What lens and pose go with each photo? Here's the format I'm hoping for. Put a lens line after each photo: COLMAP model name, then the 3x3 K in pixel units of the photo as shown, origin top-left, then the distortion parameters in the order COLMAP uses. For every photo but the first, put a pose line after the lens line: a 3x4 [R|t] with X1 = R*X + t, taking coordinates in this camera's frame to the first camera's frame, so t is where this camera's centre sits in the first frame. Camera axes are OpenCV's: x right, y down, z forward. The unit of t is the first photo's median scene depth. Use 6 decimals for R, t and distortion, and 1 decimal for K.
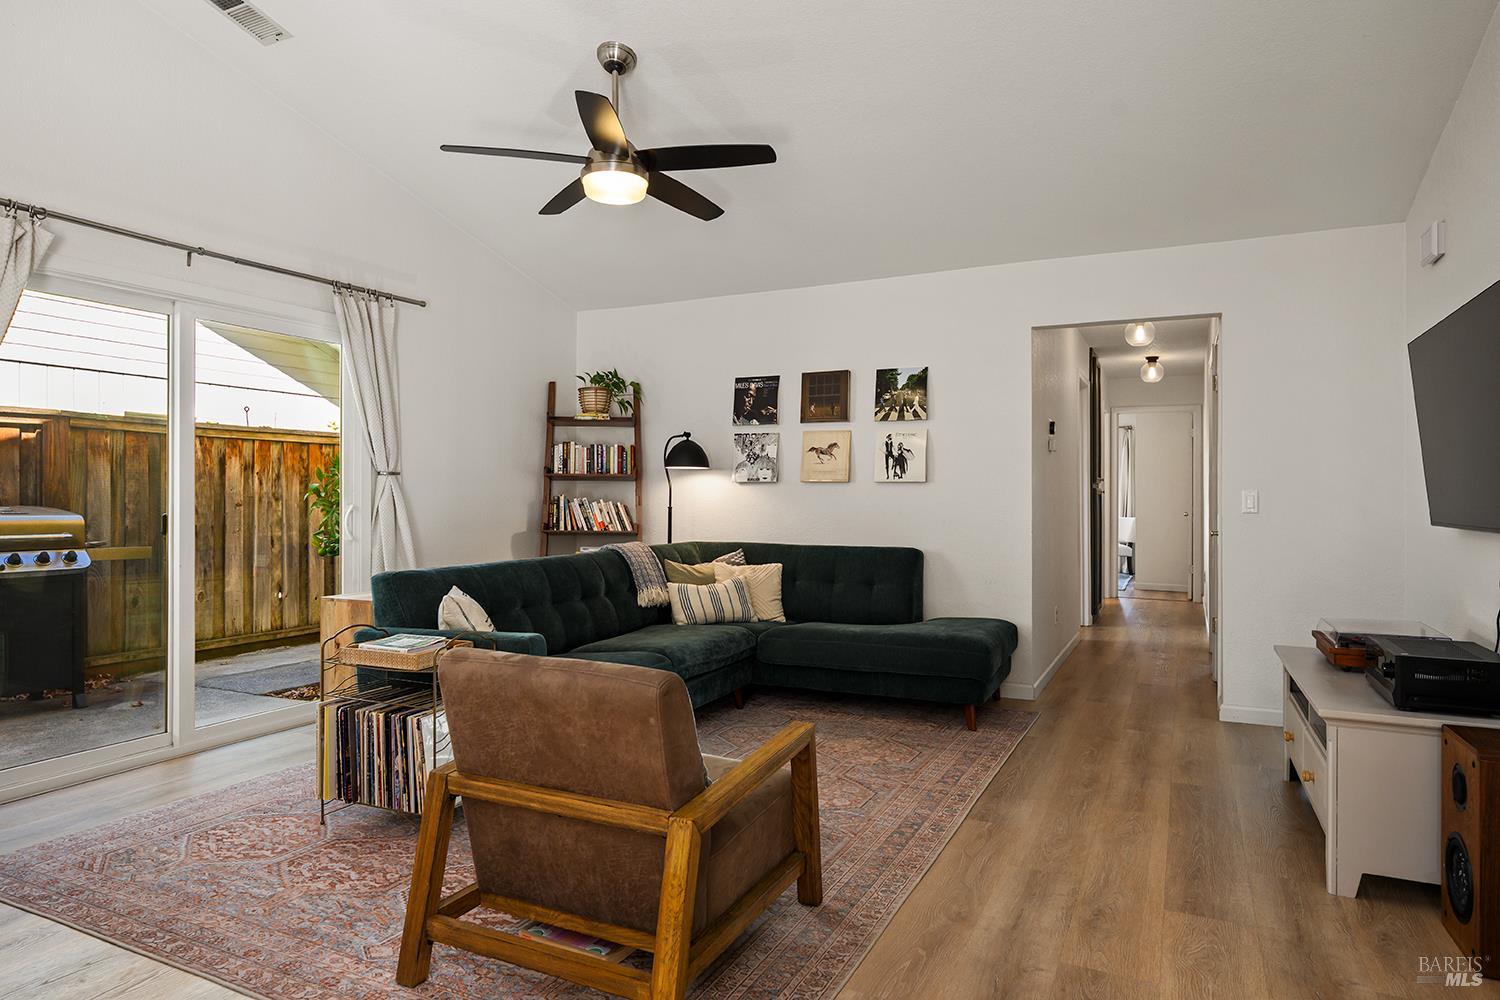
lens RADIAL K [[886.1, 0, 748.4], [0, 886.1, 498.7], [0, 0, 1]] dist [0.009150, -0.000112]
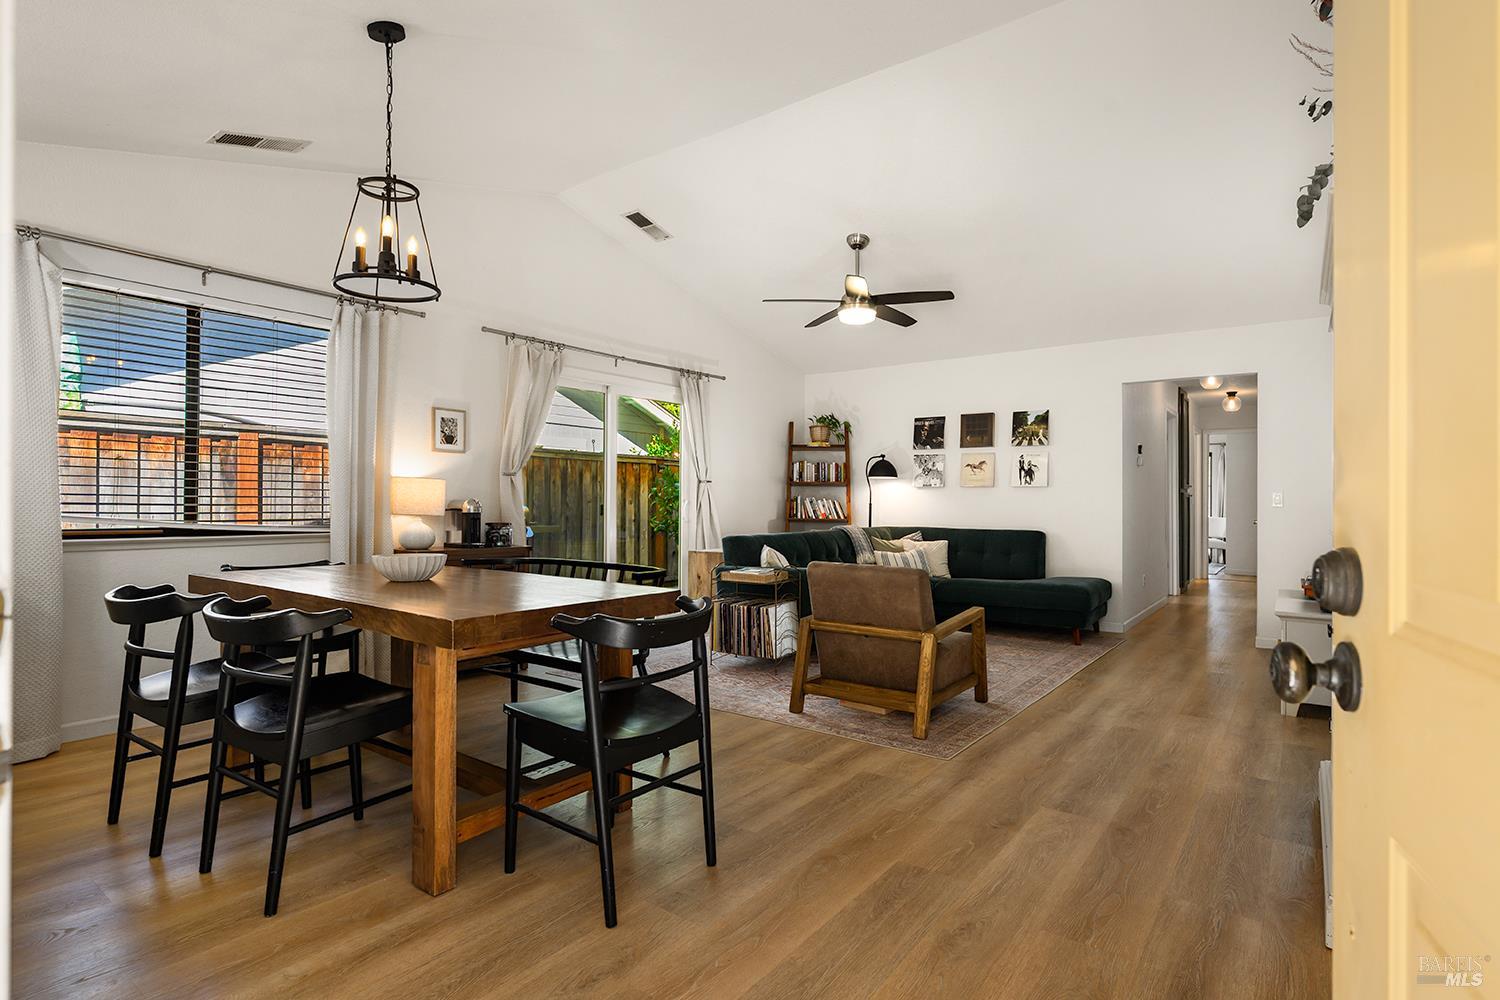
lens RADIAL K [[748.0, 0, 752.4], [0, 748.0, 499.0], [0, 0, 1]] dist [-0.001208, -0.001984]
pose [[0.983246, 0.002981, -0.182260, -0.057655], [-0.004197, 0.999971, -0.006290, 0.011505], [0.182236, 0.006950, 0.983230, -0.321675]]
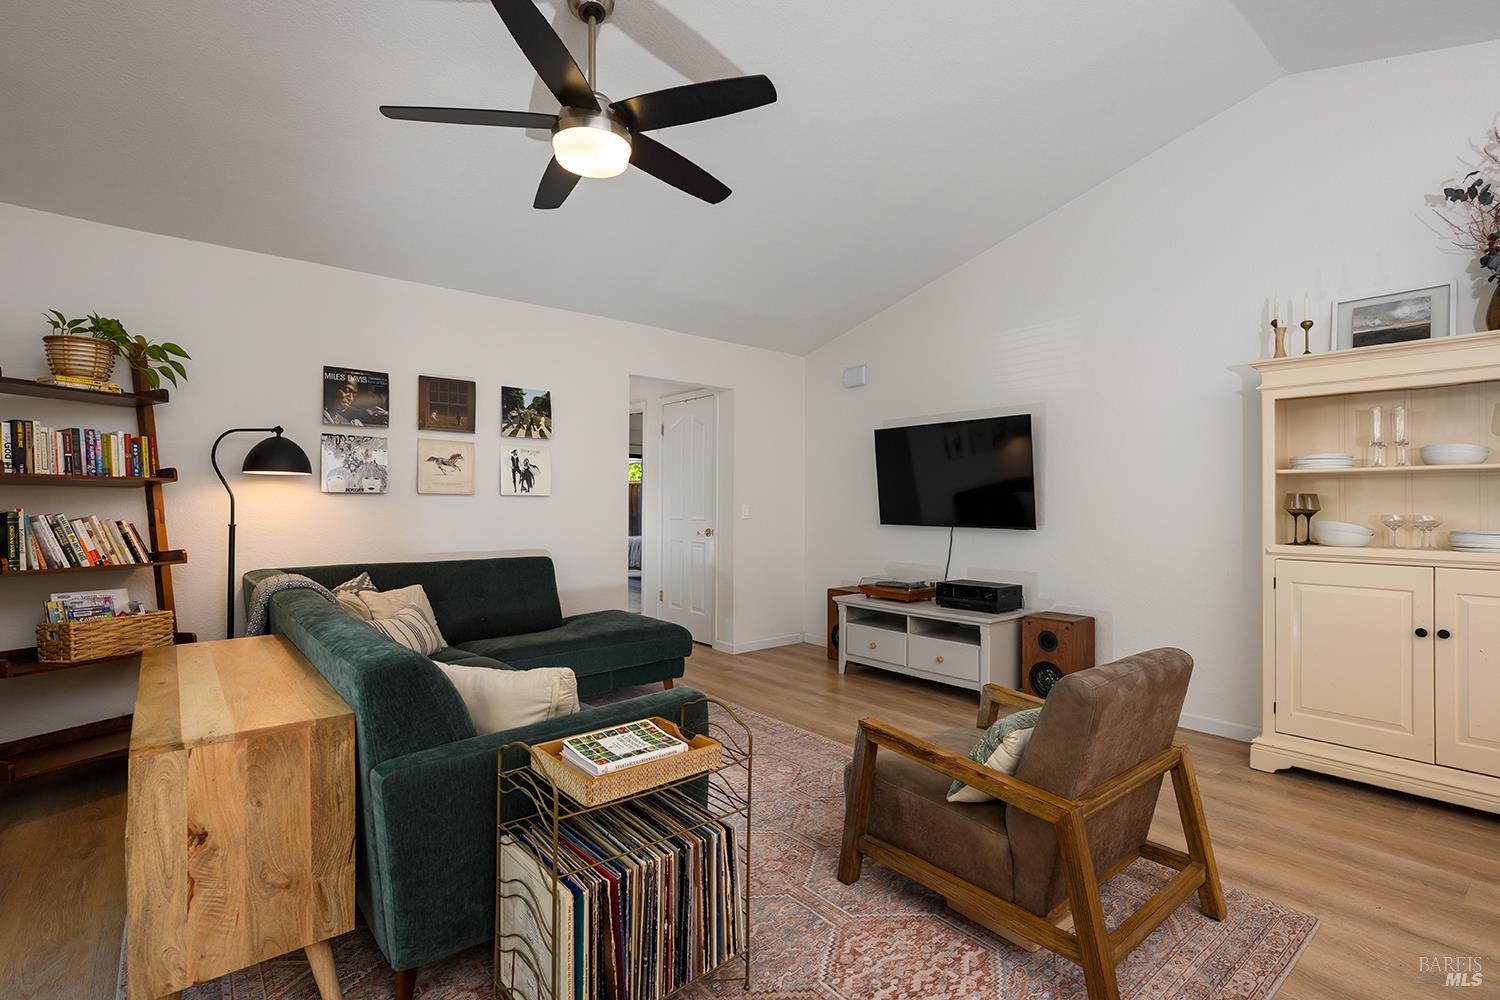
lens RADIAL K [[705.1, 0, 751.1], [0, 705.1, 497.5], [0, 0, 1]] dist [0.002556, 0.000024]
pose [[0.410512, 0.007066, 0.911828, -0.478821], [-0.001793, 0.999974, -0.006942, -0.010824], [-0.911853, 0.001214, 0.410514, 0.396935]]
